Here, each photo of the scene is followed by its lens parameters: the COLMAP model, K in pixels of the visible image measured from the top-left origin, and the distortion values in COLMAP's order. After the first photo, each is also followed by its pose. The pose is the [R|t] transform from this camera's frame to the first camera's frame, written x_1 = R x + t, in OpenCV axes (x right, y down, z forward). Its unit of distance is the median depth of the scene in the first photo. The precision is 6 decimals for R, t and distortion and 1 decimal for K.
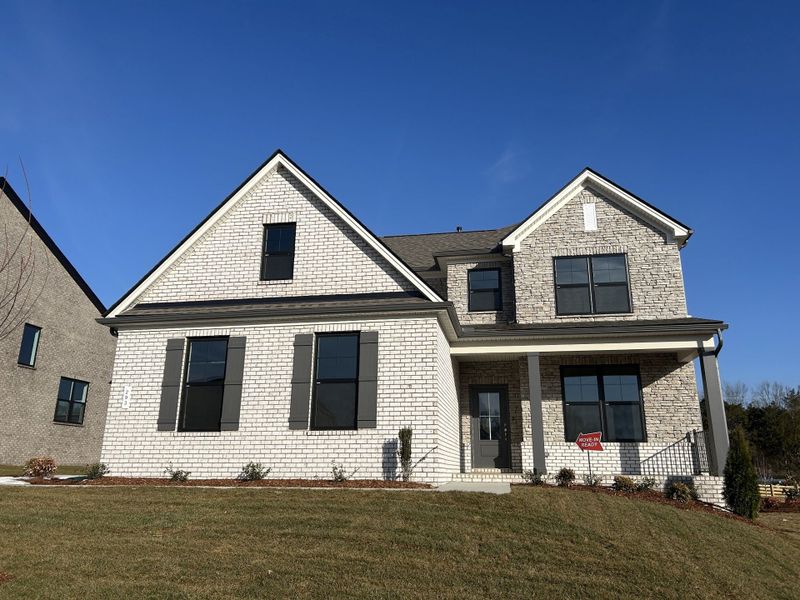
lens RADIAL K [[600.3, 0, 400.0], [0, 600.3, 300.0], [0, 0, 1]] dist [0.082794, -0.088493]
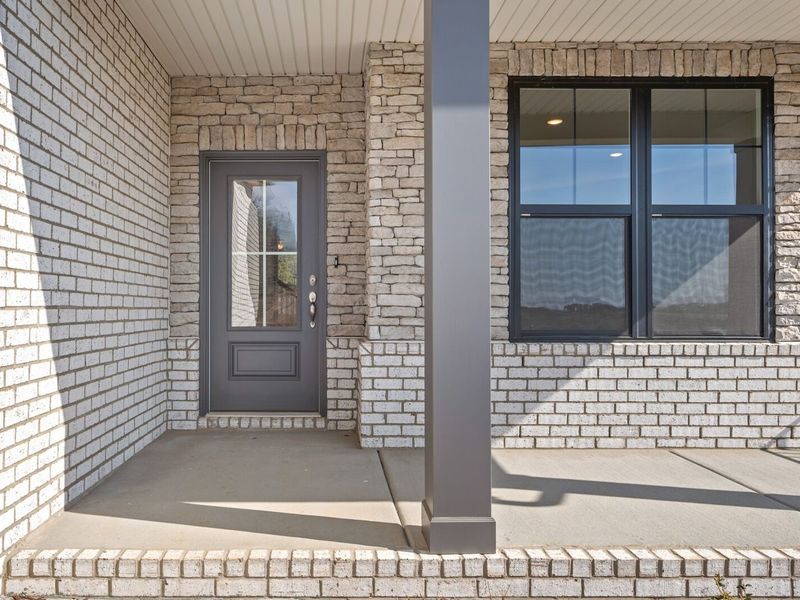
lens RADIAL K [[600.3, 0, 400.0], [0, 600.3, 300.0], [0, 0, 1]] dist [0.082794, -0.088493]
pose [[0.961974, -0.002239, 0.273133, 0.135254], [-0.066545, 0.967914, 0.242309, 0.140216], [-0.264912, -0.251270, 0.930959, 0.707335]]
